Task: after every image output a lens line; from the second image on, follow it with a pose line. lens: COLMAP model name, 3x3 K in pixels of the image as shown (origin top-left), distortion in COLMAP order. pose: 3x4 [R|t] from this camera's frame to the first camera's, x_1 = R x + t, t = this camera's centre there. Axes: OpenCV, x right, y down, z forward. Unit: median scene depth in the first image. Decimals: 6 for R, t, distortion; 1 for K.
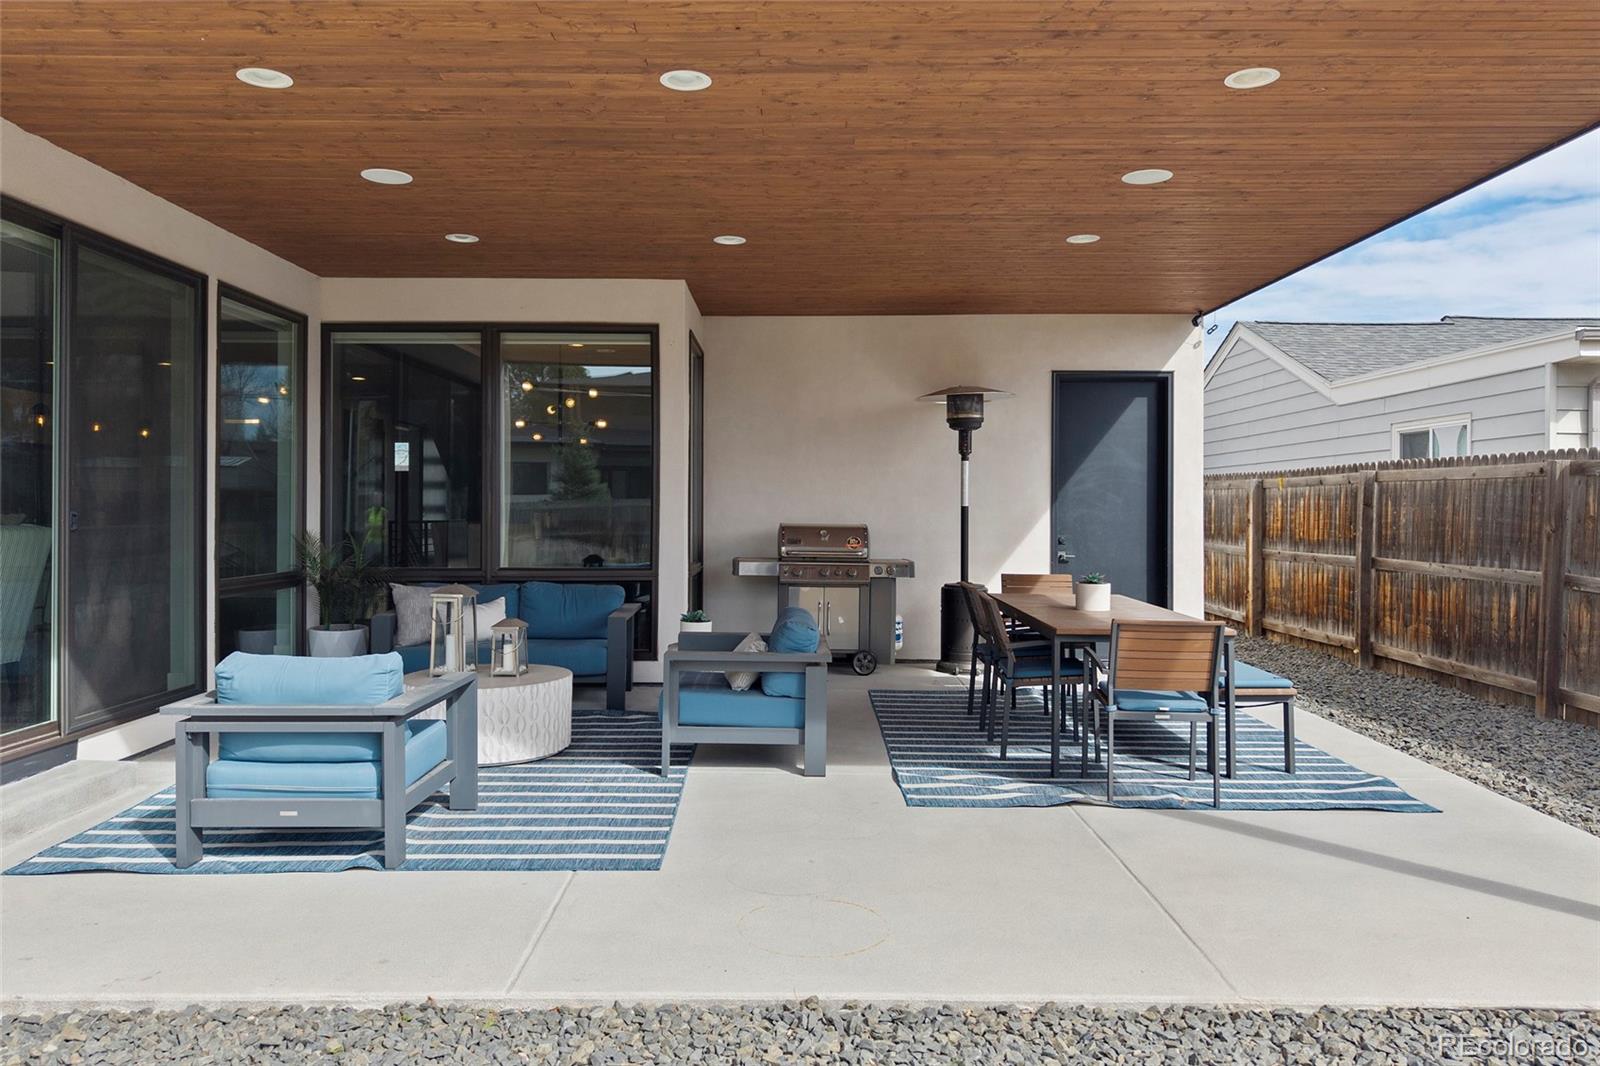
lens RADIAL K [[1137.9, 0, 804.5], [0, 1137.9, 492.9], [0, 0, 1]] dist [0.024038, -0.001681]
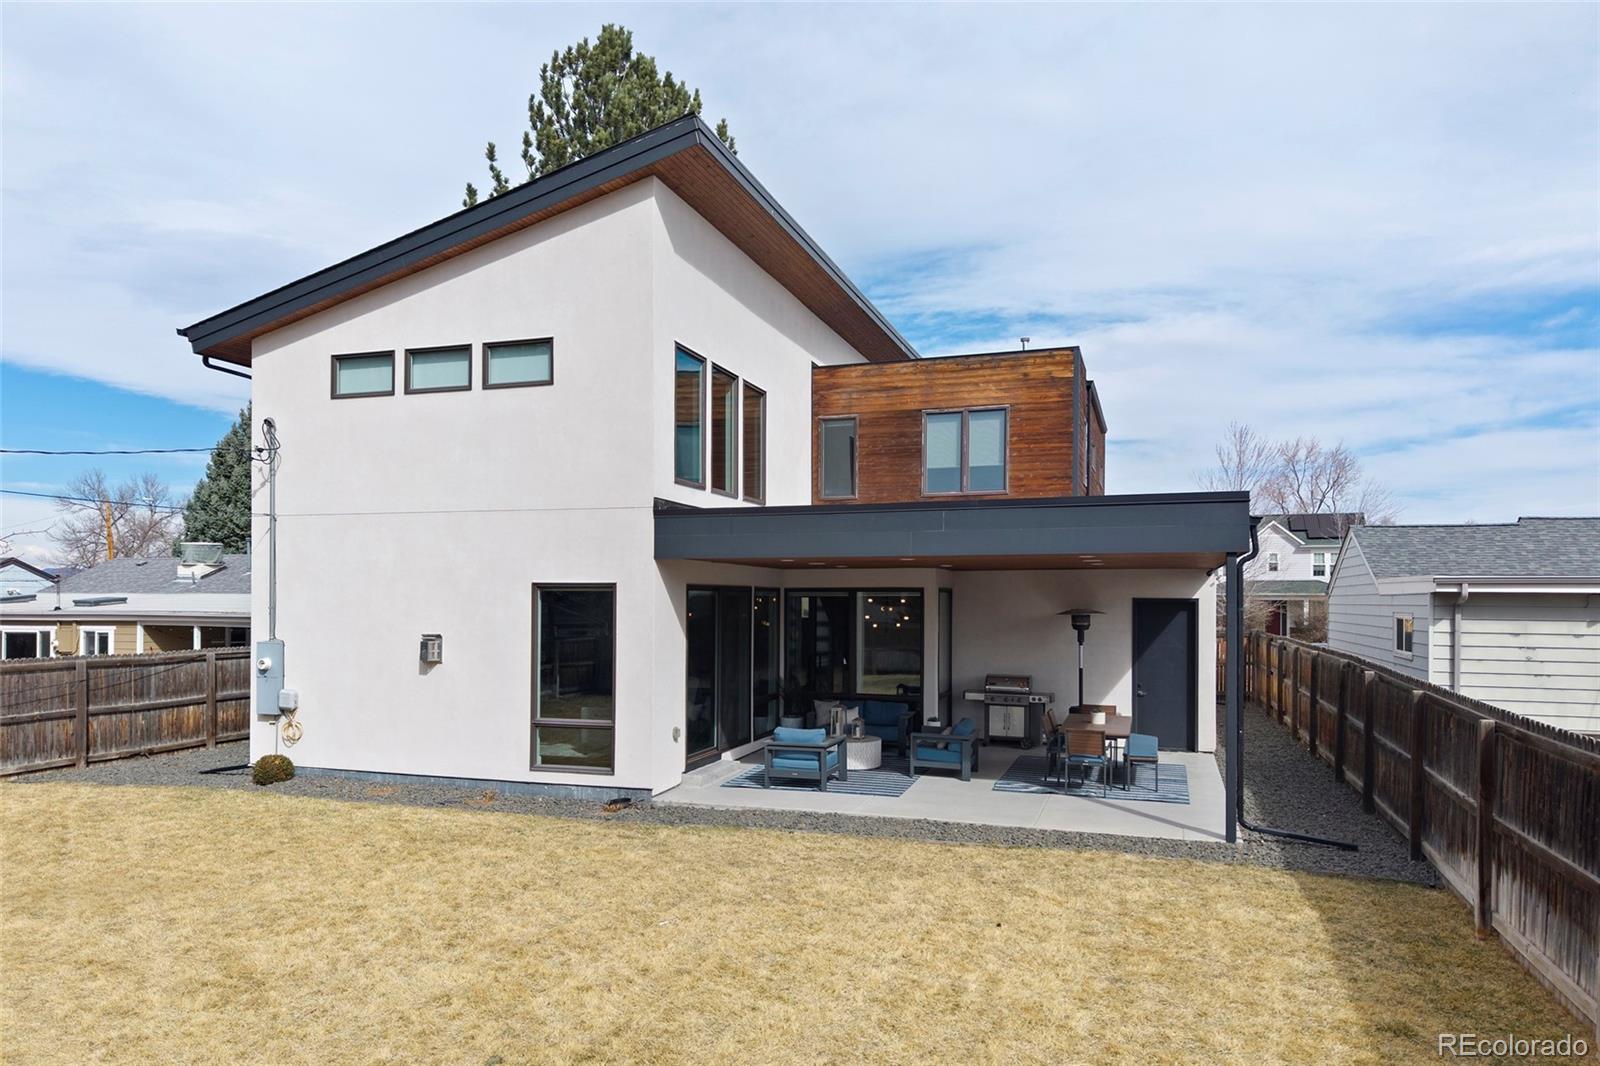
lens RADIAL K [[1082.7, 0, 795.7], [0, 1082.7, 581.8], [0, 0, 1]] dist [0.004684, -0.000918]
pose [[0.946377, -0.001146, -0.323063, 0.295747], [0.000933, 0.999999, -0.000813, -0.144816], [0.323063, 0.000468, 0.946377, -1.014569]]
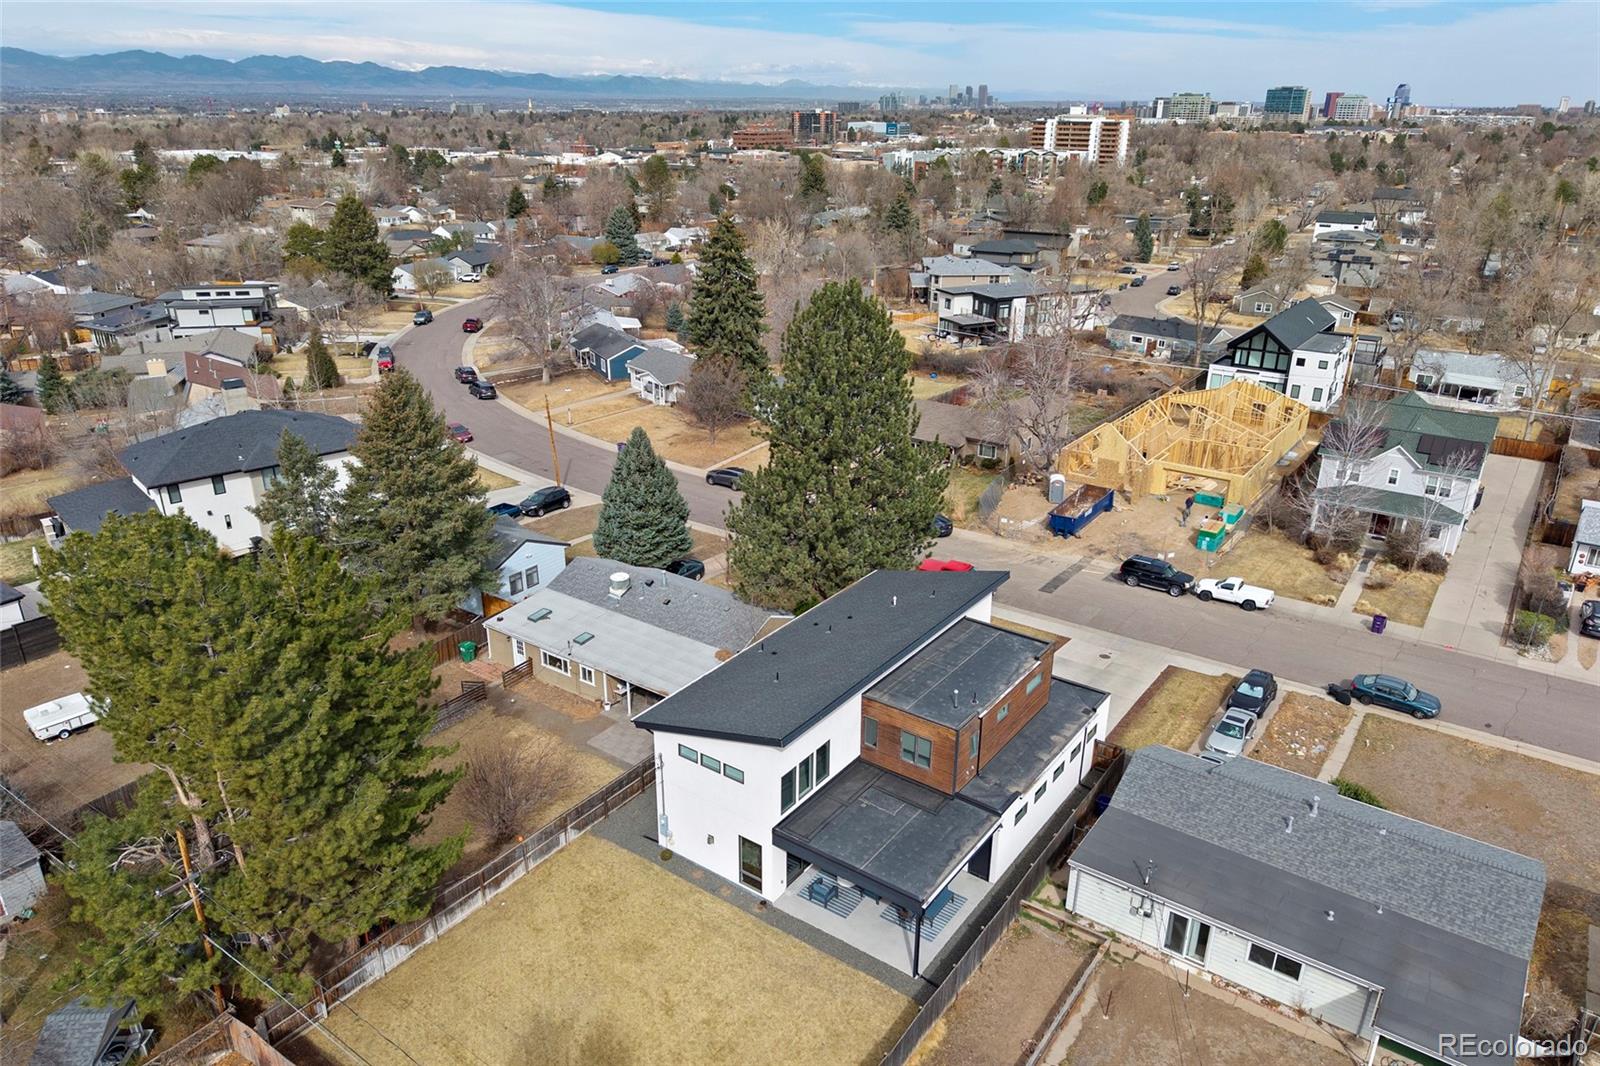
lens RADIAL K [[1088.8, 0, 793.9], [0, 1088.8, 560.4], [0, 0, 1]] dist [0.005217, -0.002819]
pose [[0.808712, 0.234242, -0.539551, 2.093031], [-0.001831, 0.918282, 0.395922, -3.357220], [0.588202, -0.319199, 0.743055, -2.887000]]
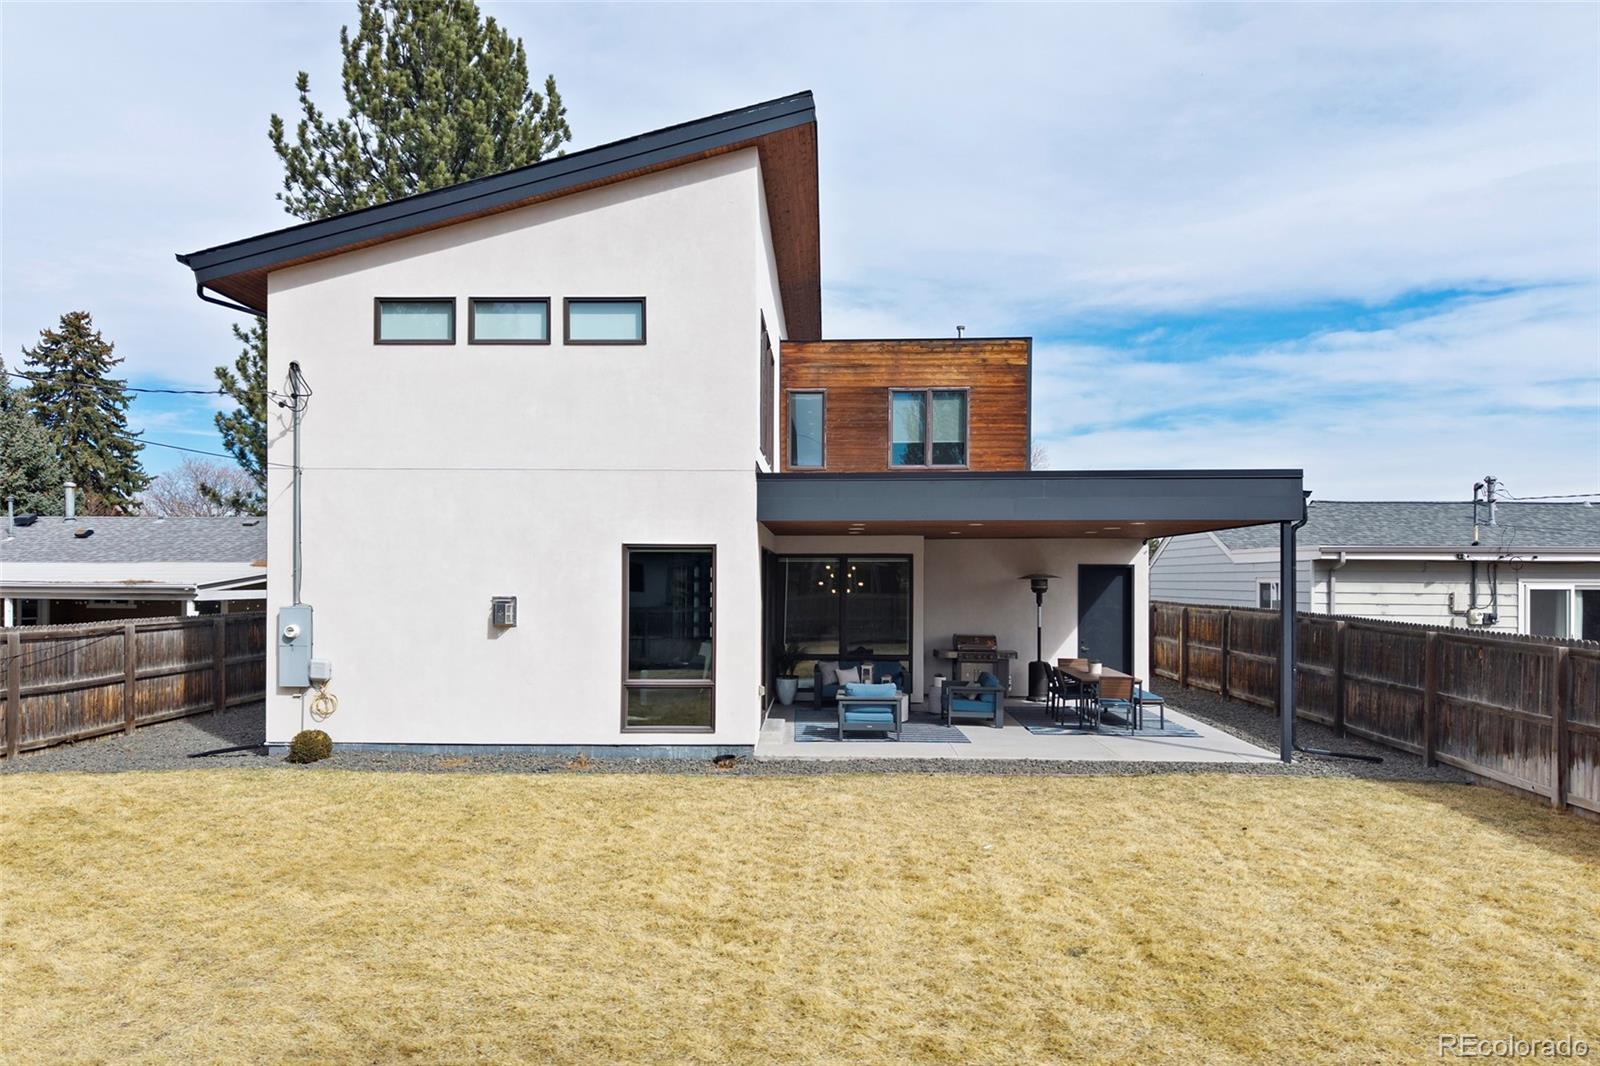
lens RADIAL K [[1088.8, 0, 793.9], [0, 1088.8, 560.4], [0, 0, 1]] dist [0.005217, -0.002819]
pose [[0.999292, 0.002637, -0.037542, -0.271645], [-0.002714, 0.999994, -0.001985, -0.117828], [0.037536, 0.002085, 0.999293, -1.203756]]
